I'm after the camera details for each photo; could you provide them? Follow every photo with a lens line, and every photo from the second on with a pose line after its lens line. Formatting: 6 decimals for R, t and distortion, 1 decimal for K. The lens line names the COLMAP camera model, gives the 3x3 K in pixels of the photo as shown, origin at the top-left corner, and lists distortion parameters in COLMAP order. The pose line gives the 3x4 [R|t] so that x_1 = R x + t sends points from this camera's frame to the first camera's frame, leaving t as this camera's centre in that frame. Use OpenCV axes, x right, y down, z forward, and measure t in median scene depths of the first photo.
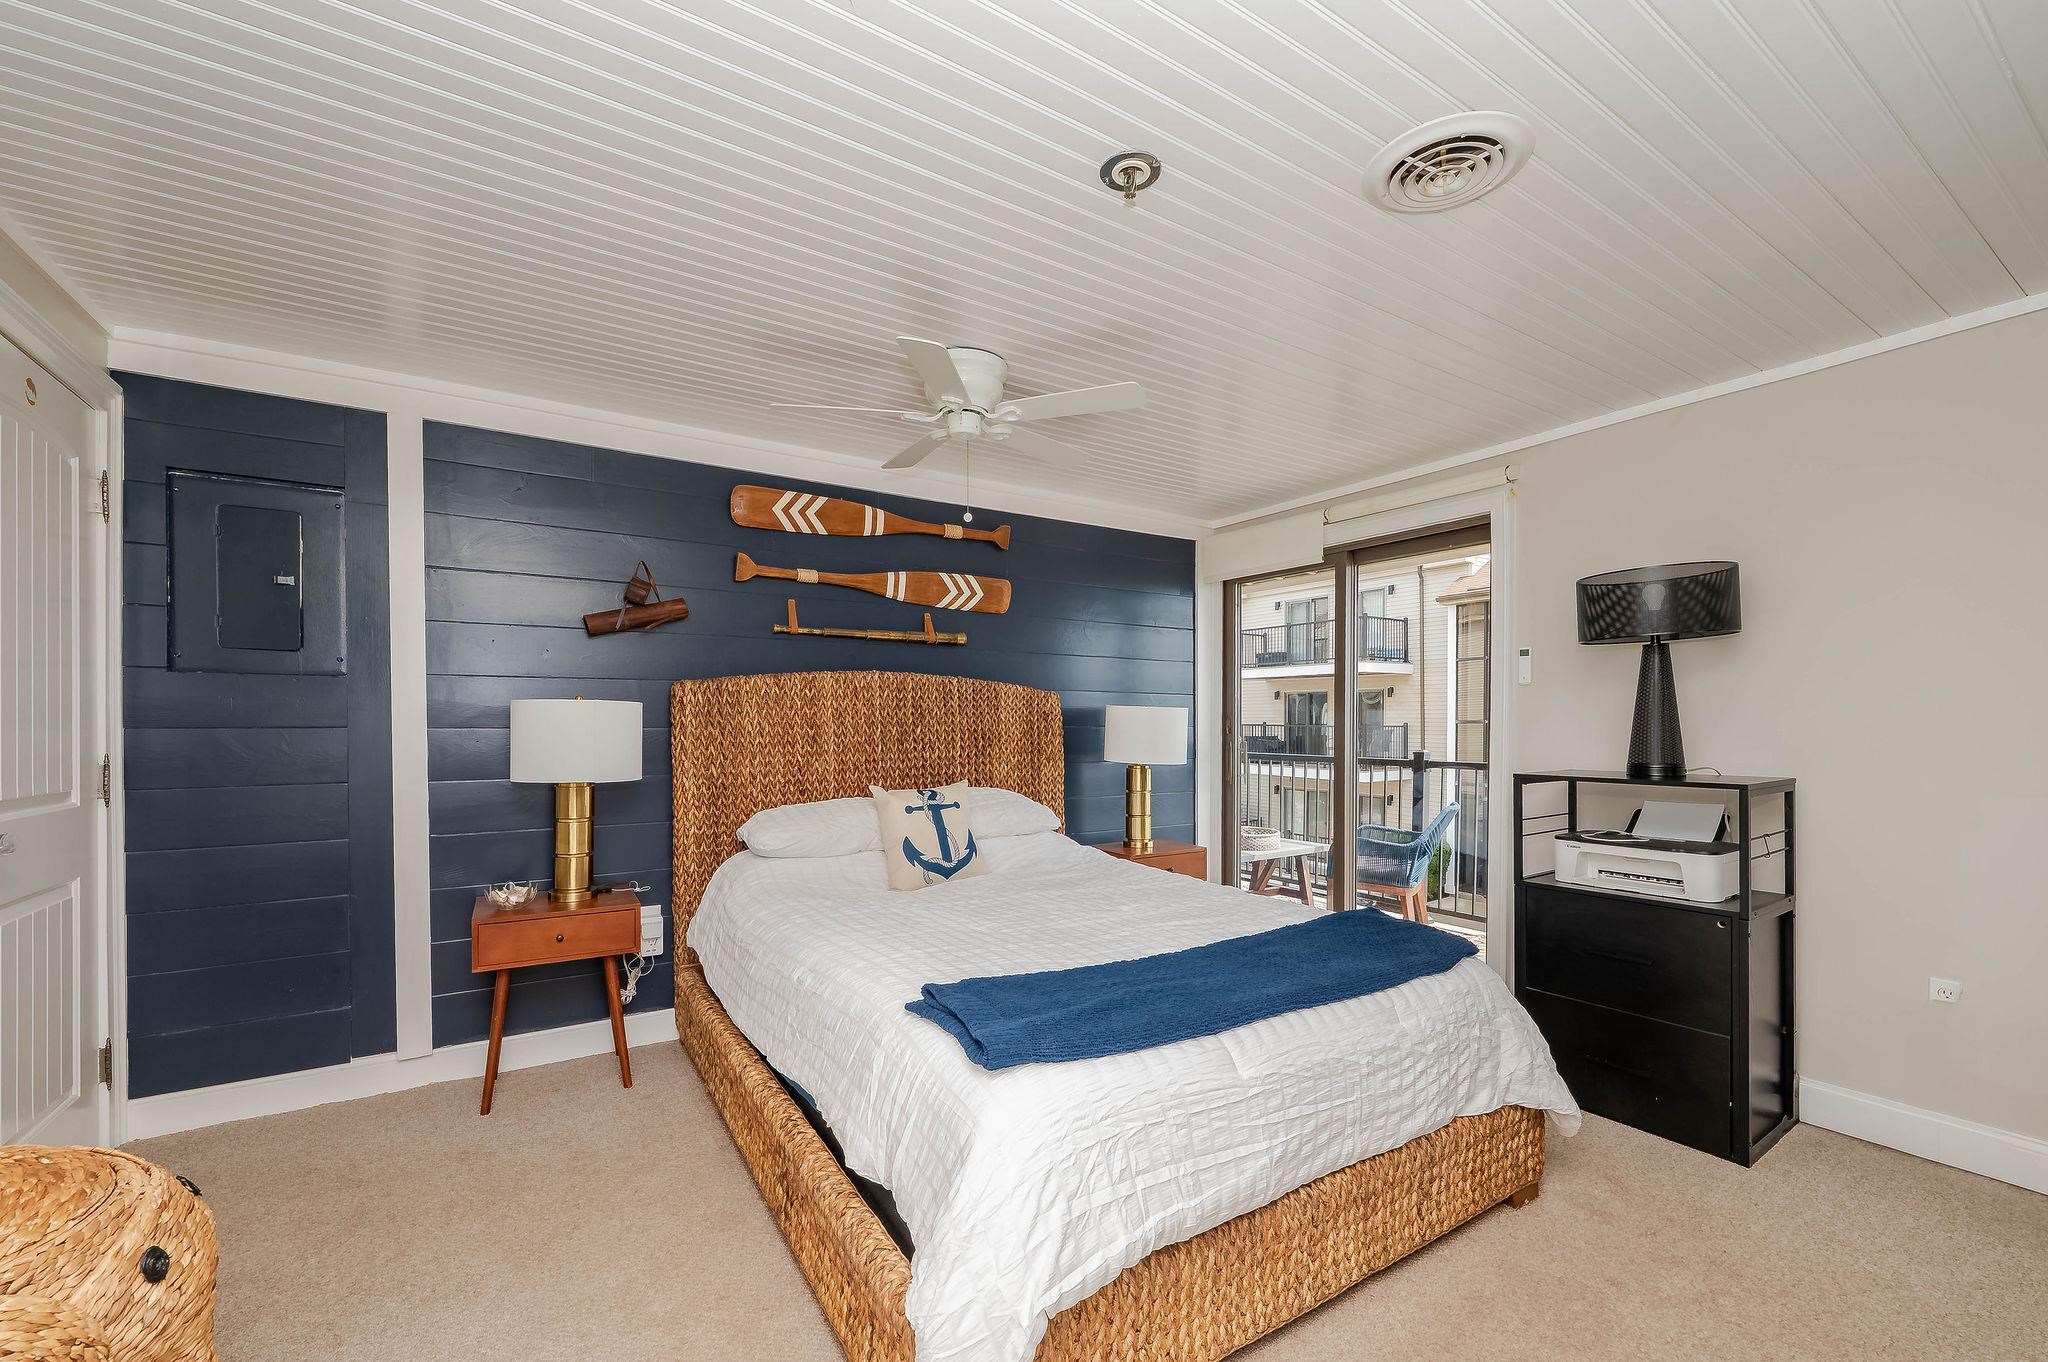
lens RADIAL K [[894.1, 0, 1019.6], [0, 894.1, 721.8], [0, 0, 1]] dist [-0.000122, -0.000046]
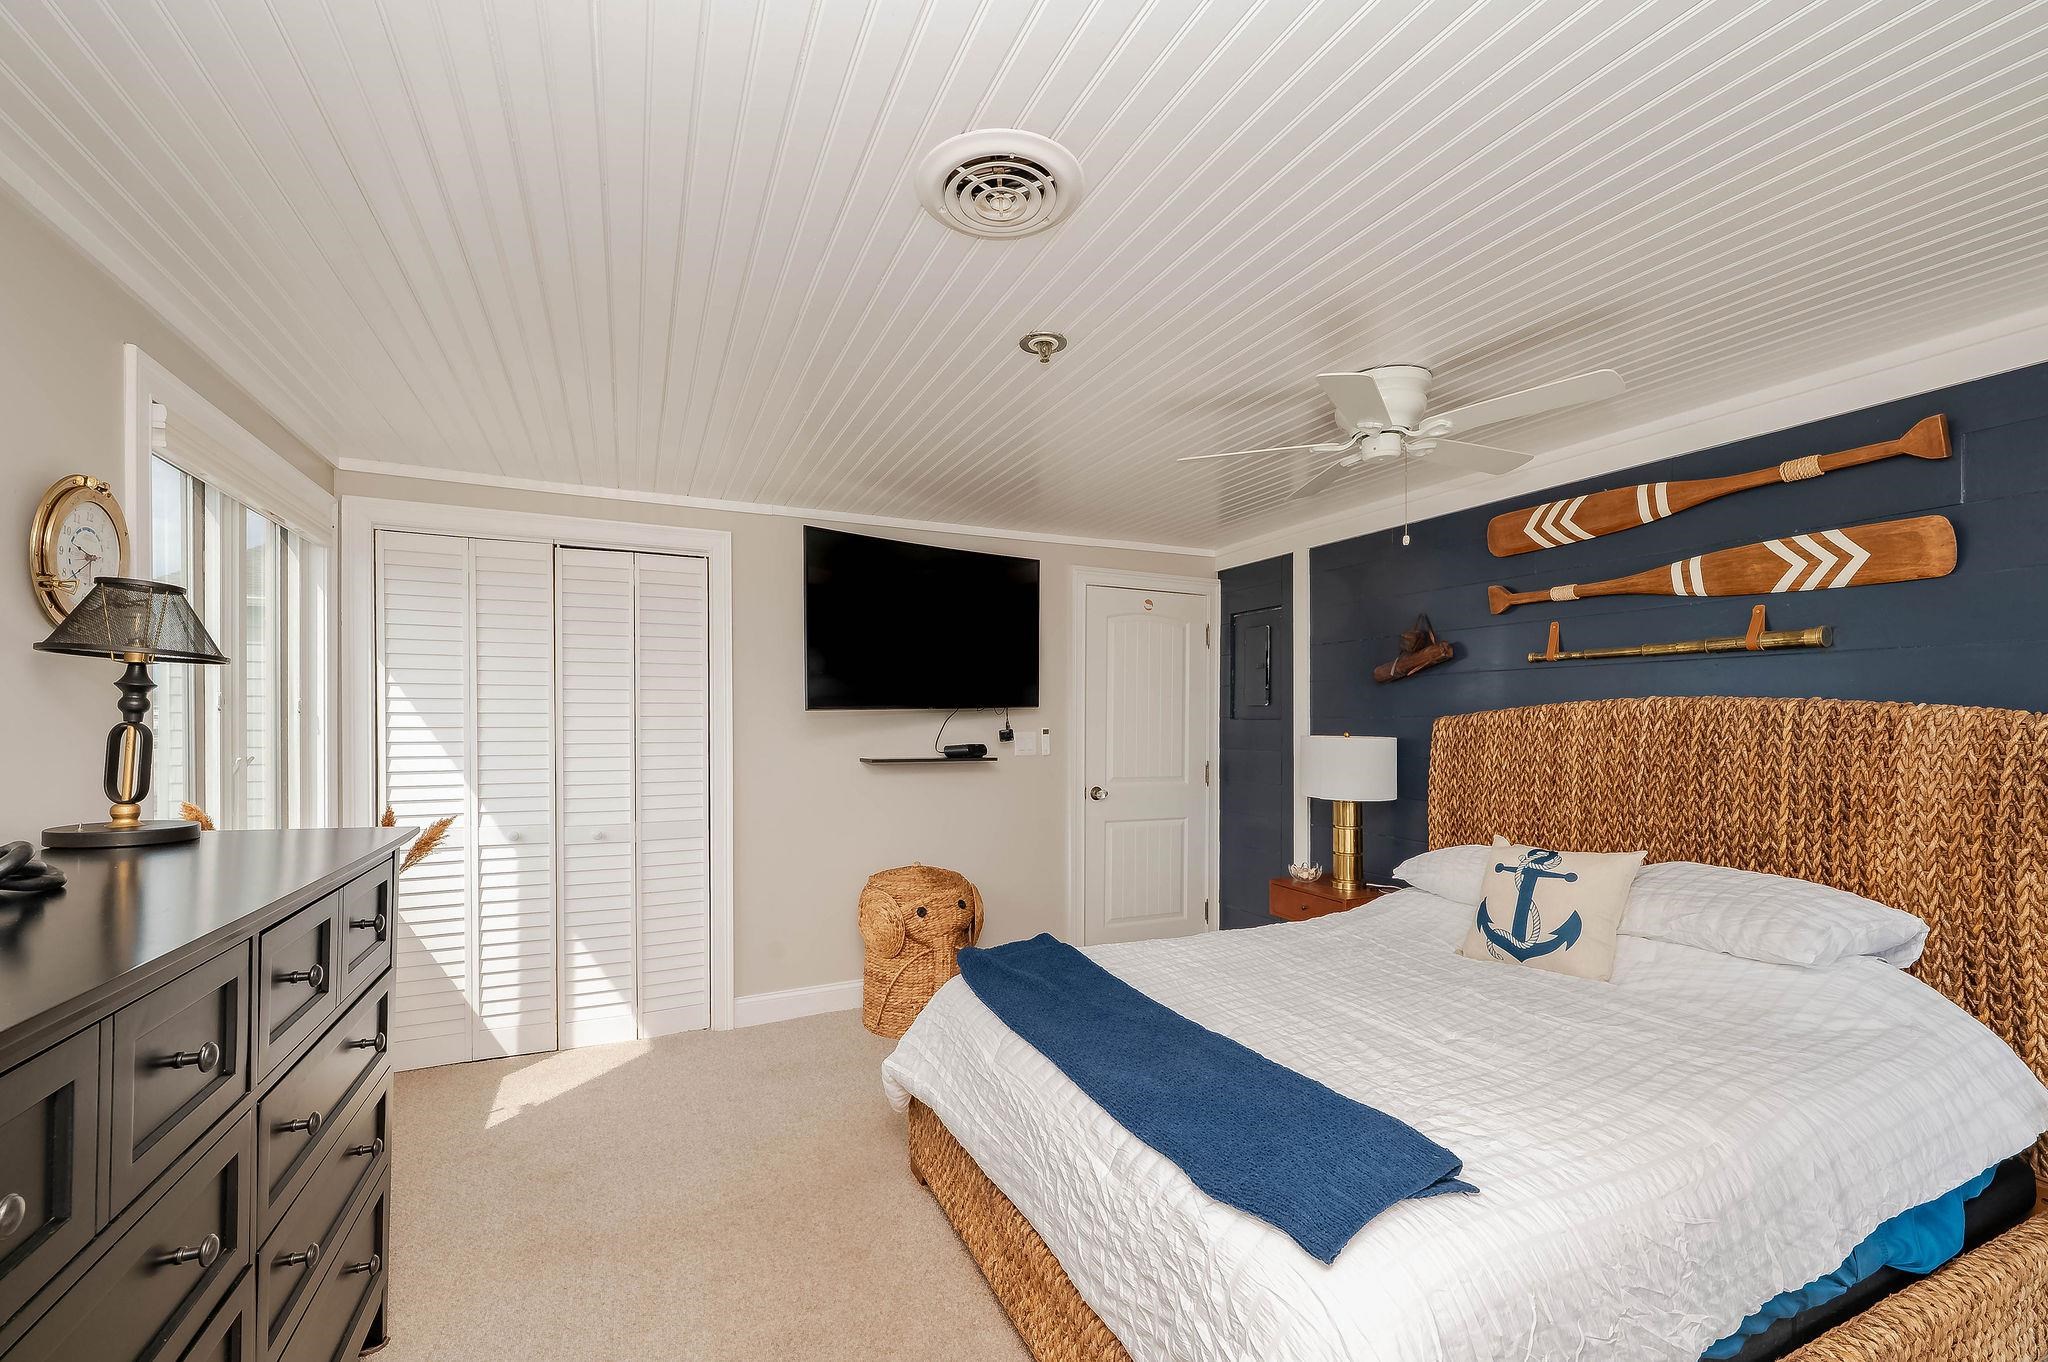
lens RADIAL K [[847.2, 0, 1005.0], [0, 847.2, 717.2], [0, 0, 1]] dist [-0.001599, -0.000186]
pose [[-0.189404, -0.002876, -0.981895, 0.687749], [0.000954, 0.999995, -0.003113, -0.039406], [0.981899, -0.001526, -0.189400, 0.622171]]
